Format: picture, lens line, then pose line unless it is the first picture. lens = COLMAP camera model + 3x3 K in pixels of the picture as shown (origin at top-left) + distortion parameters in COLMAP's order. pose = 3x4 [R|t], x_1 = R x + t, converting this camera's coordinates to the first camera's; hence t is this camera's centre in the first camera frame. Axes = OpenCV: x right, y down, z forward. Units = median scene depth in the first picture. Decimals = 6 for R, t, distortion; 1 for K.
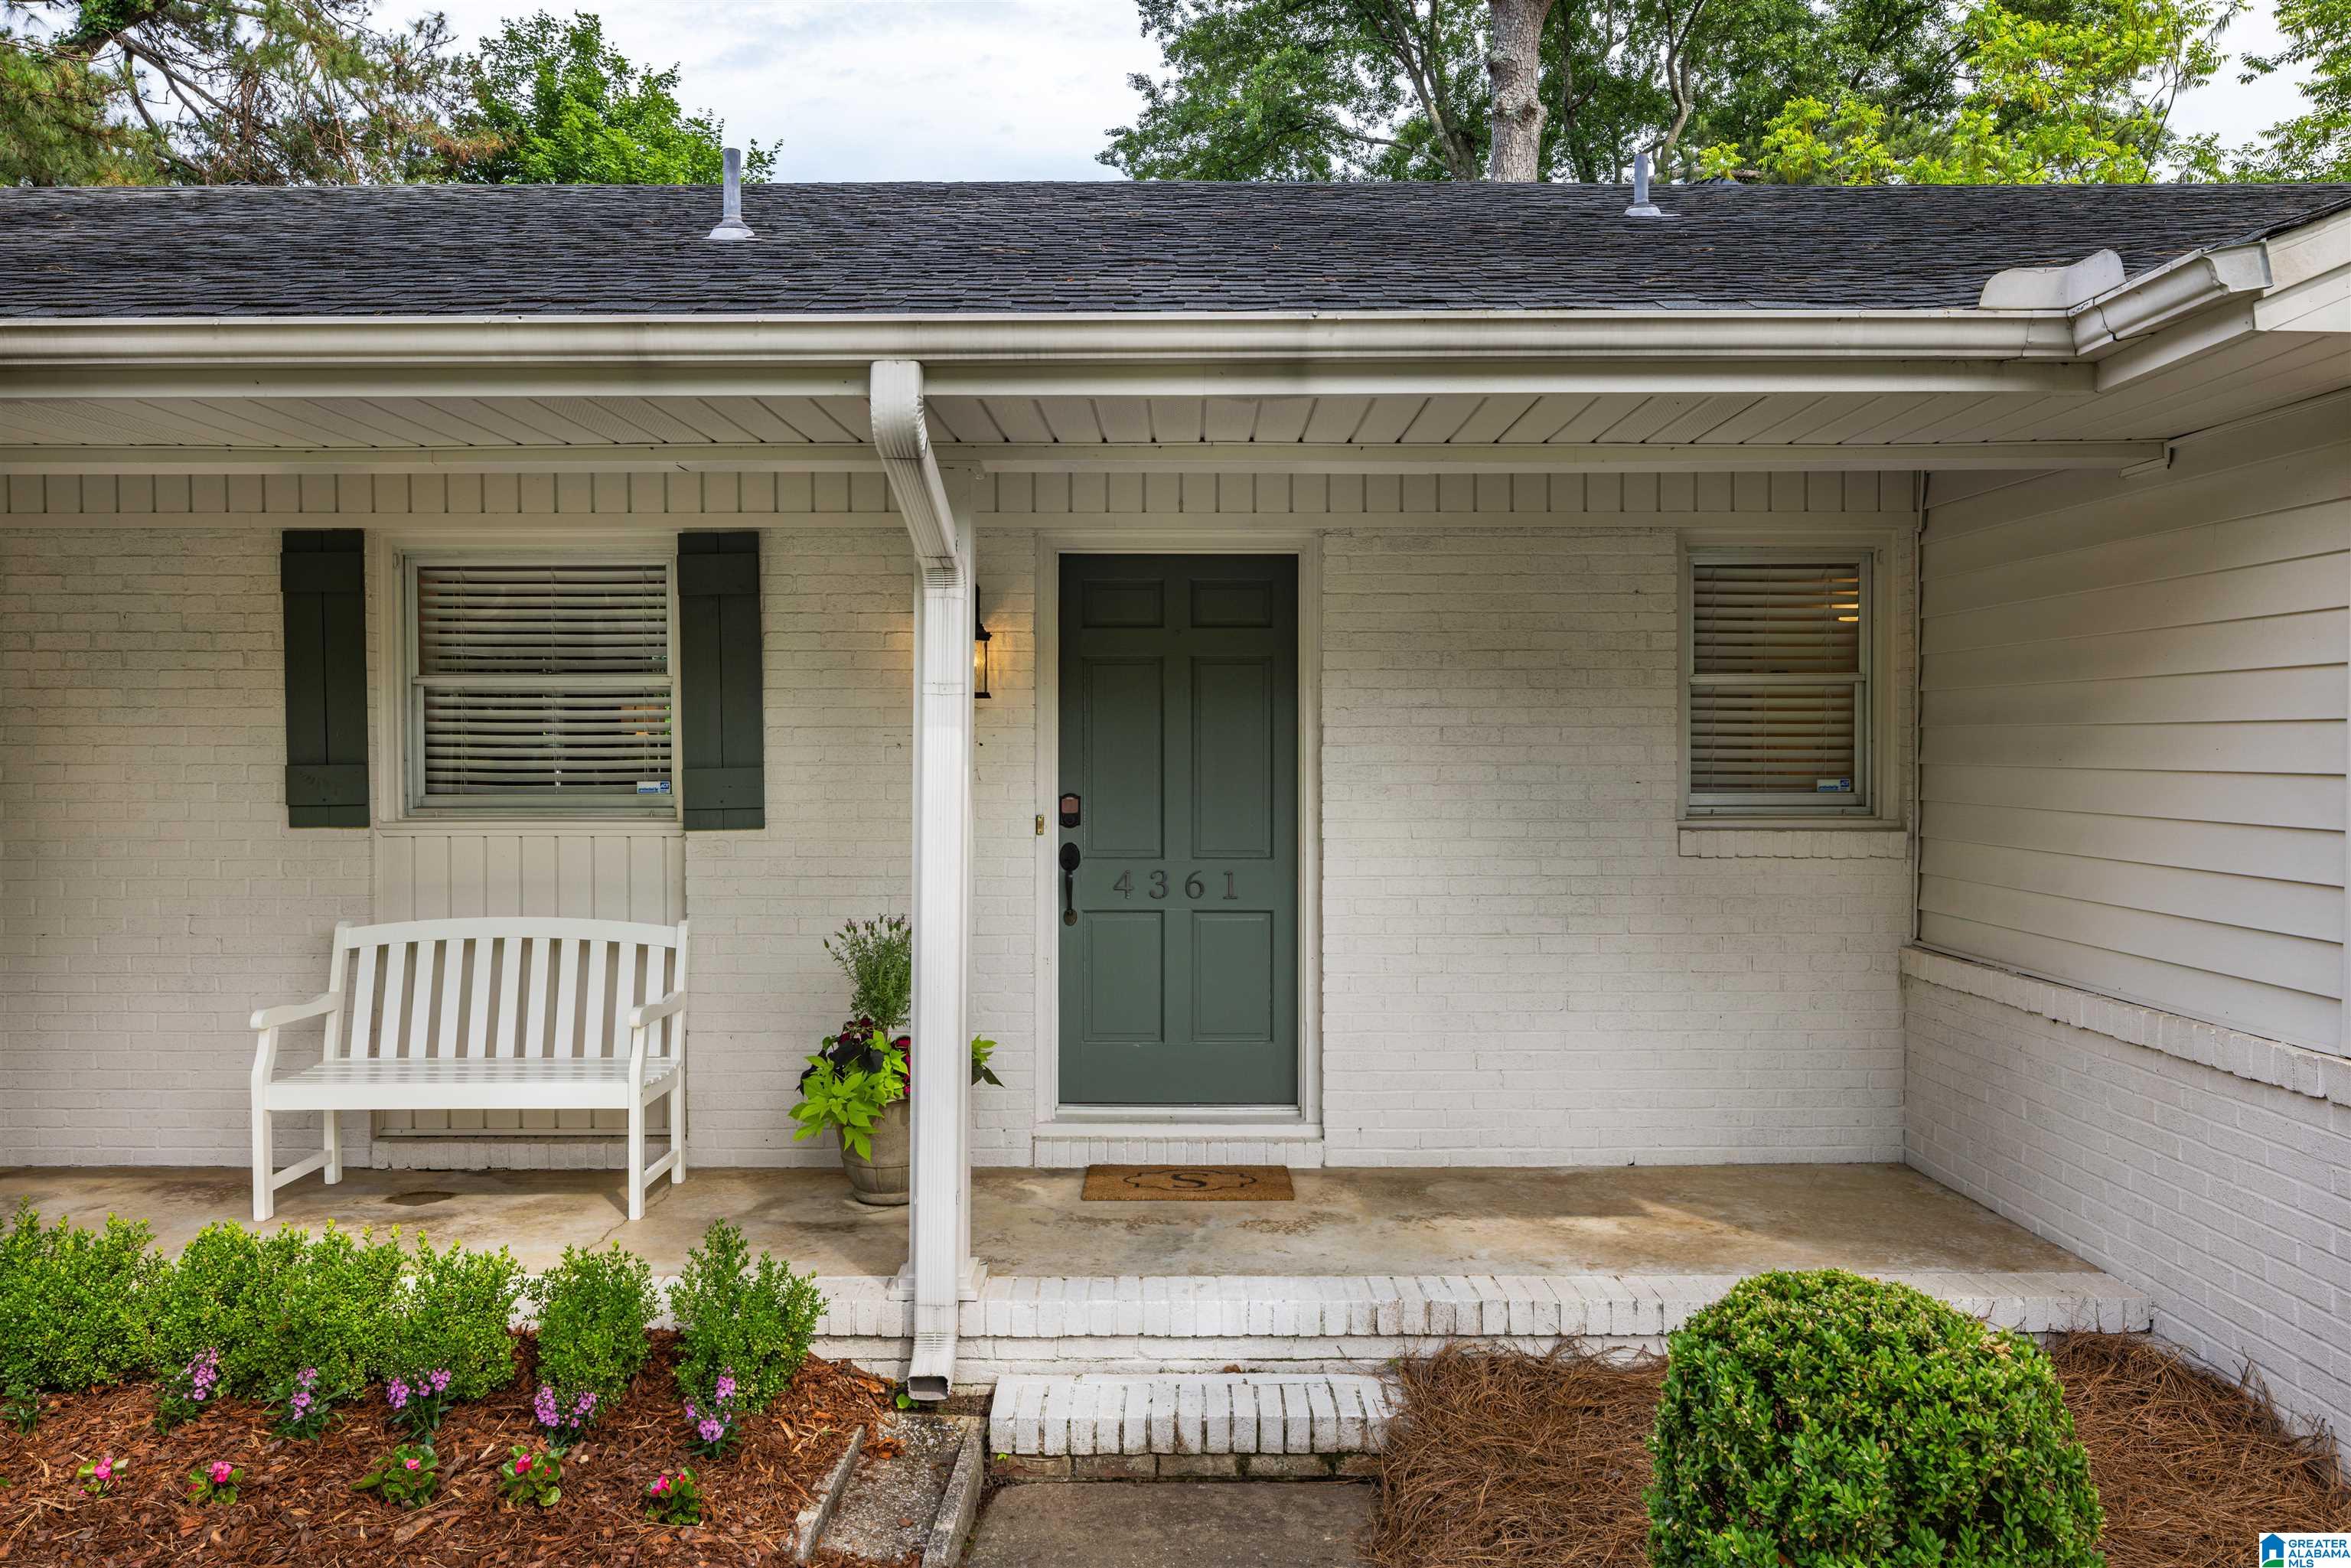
lens RADIAL K [[1570.6, 0, 1175.5], [0, 1570.6, 784.0], [0, 0, 1]] dist [-0.010796, 0.001394]
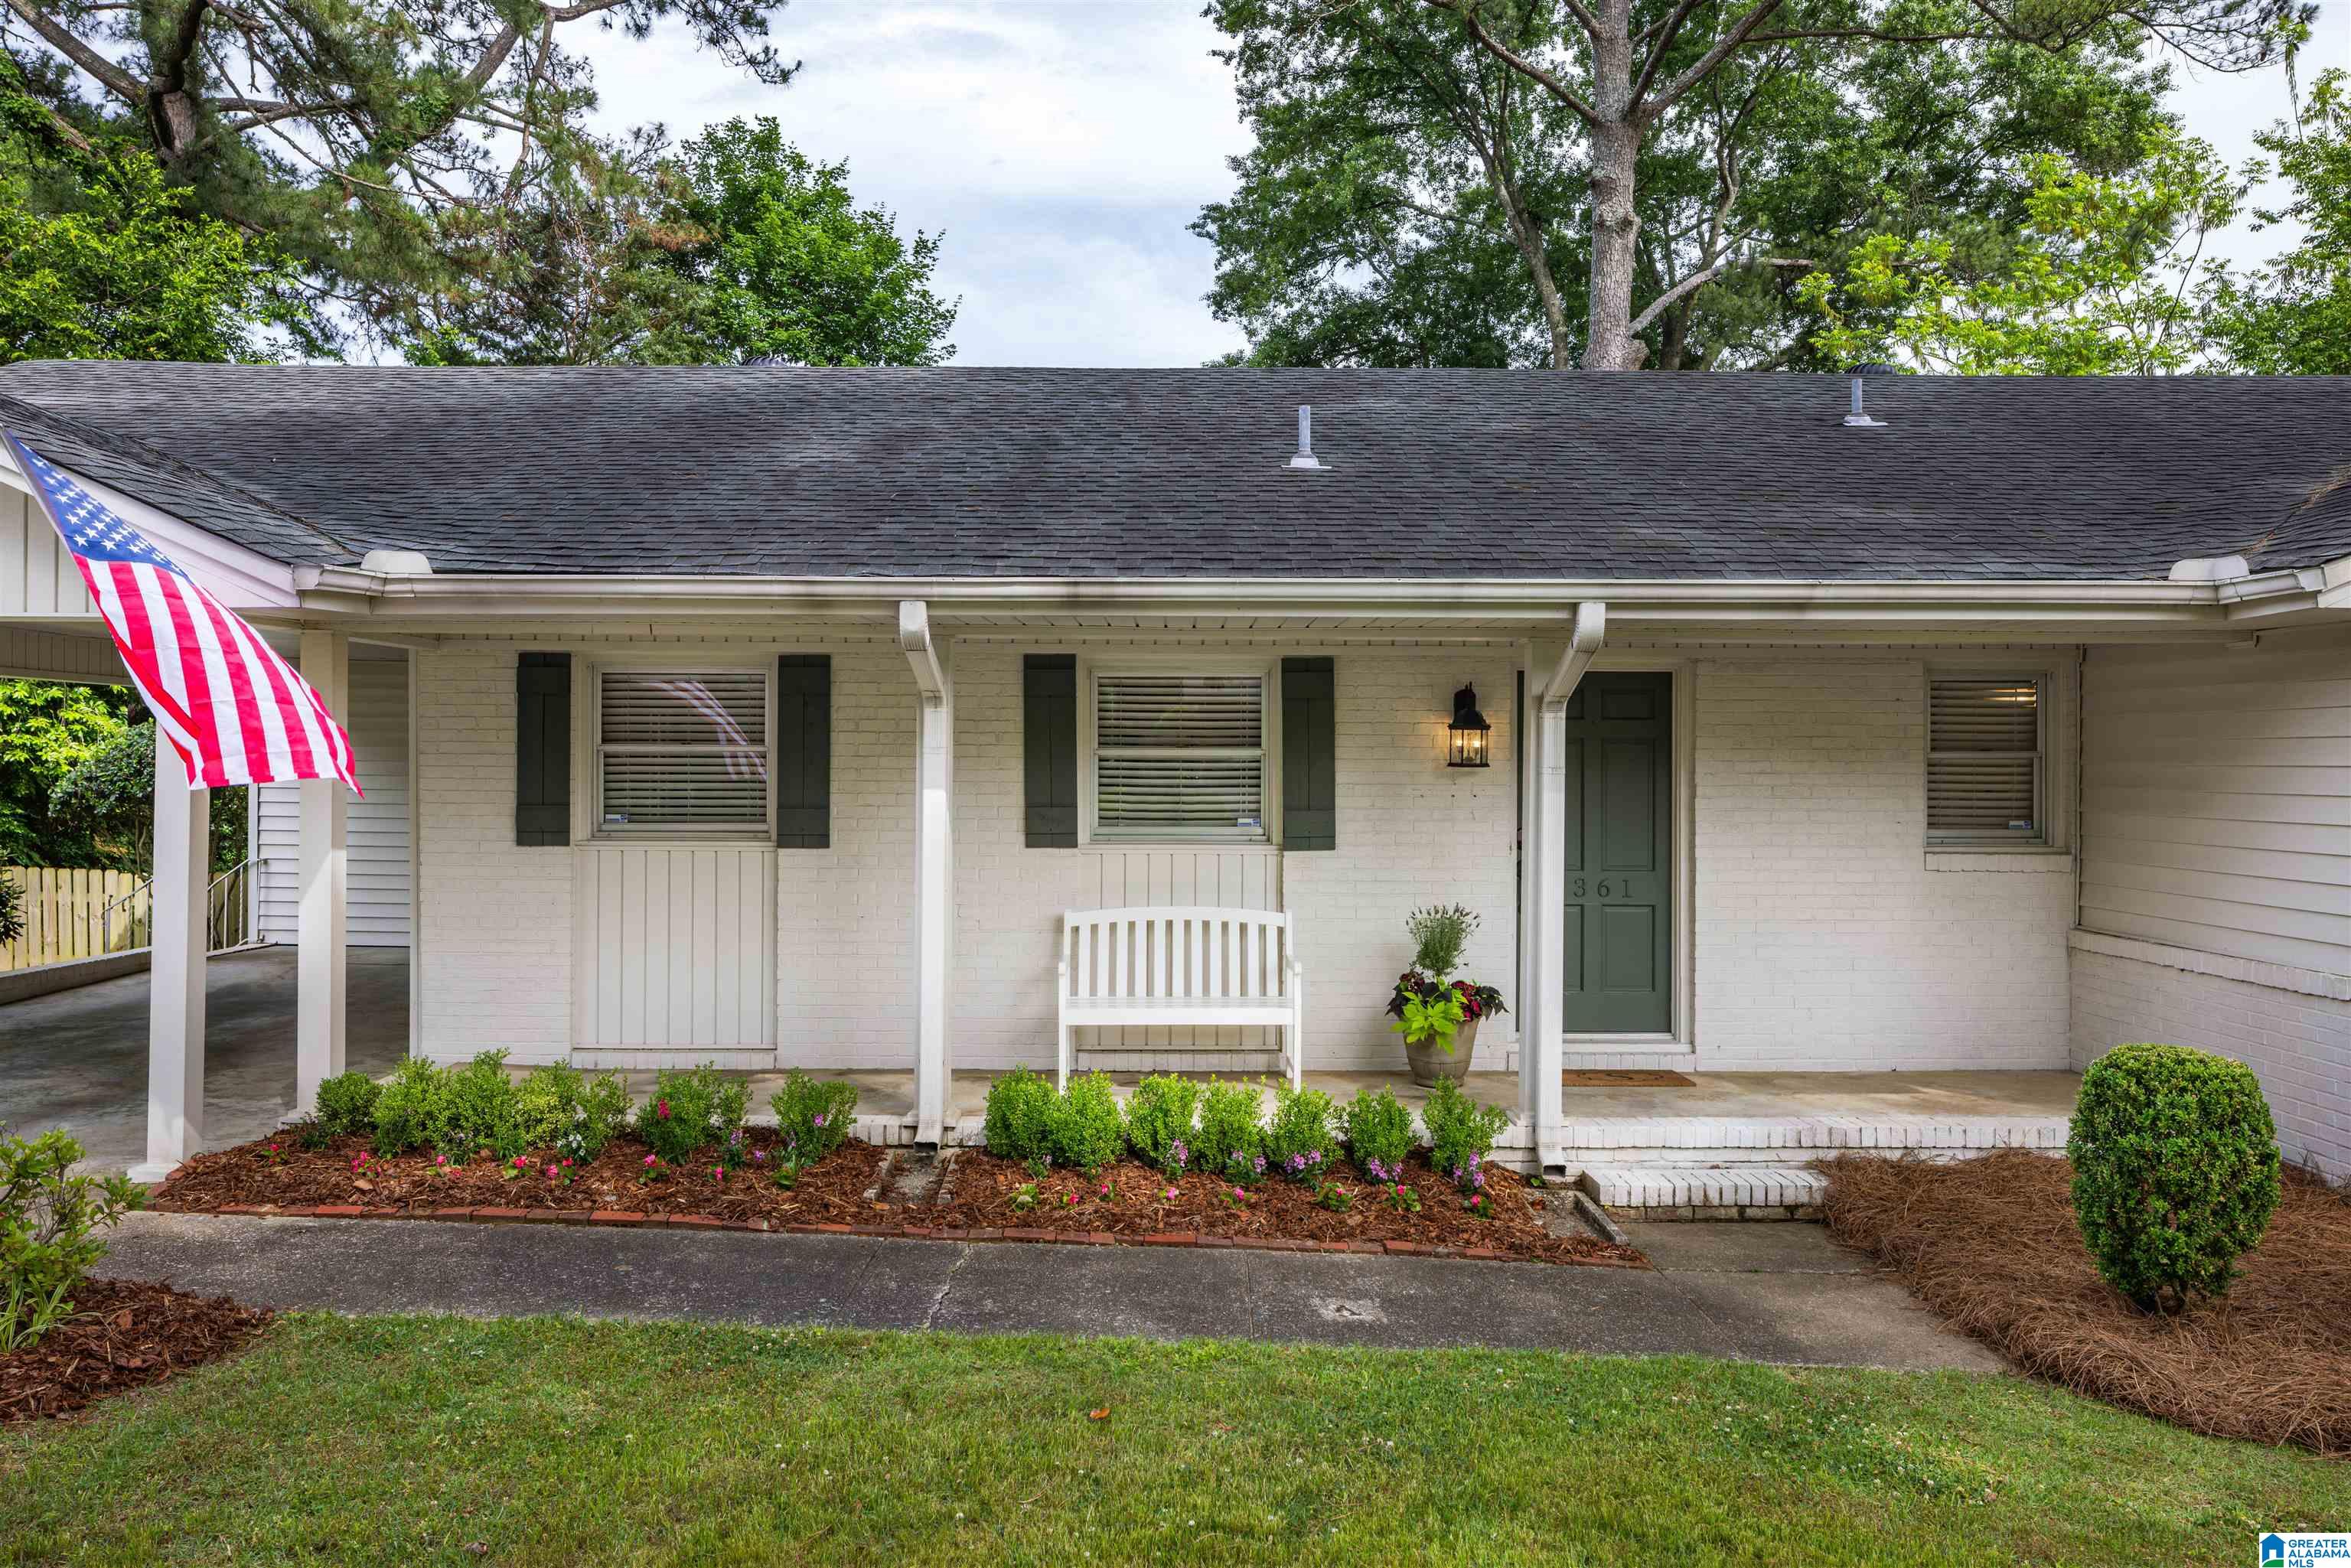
lens RADIAL K [[1570.6, 0, 1175.5], [0, 1570.6, 784.0], [0, 0, 1]] dist [-0.010796, 0.001394]
pose [[0.999964, 0.004874, 0.006970, -0.429928], [-0.004797, 0.999928, -0.011021, -0.018634], [-0.007023, 0.010987, 0.999915, -0.541428]]
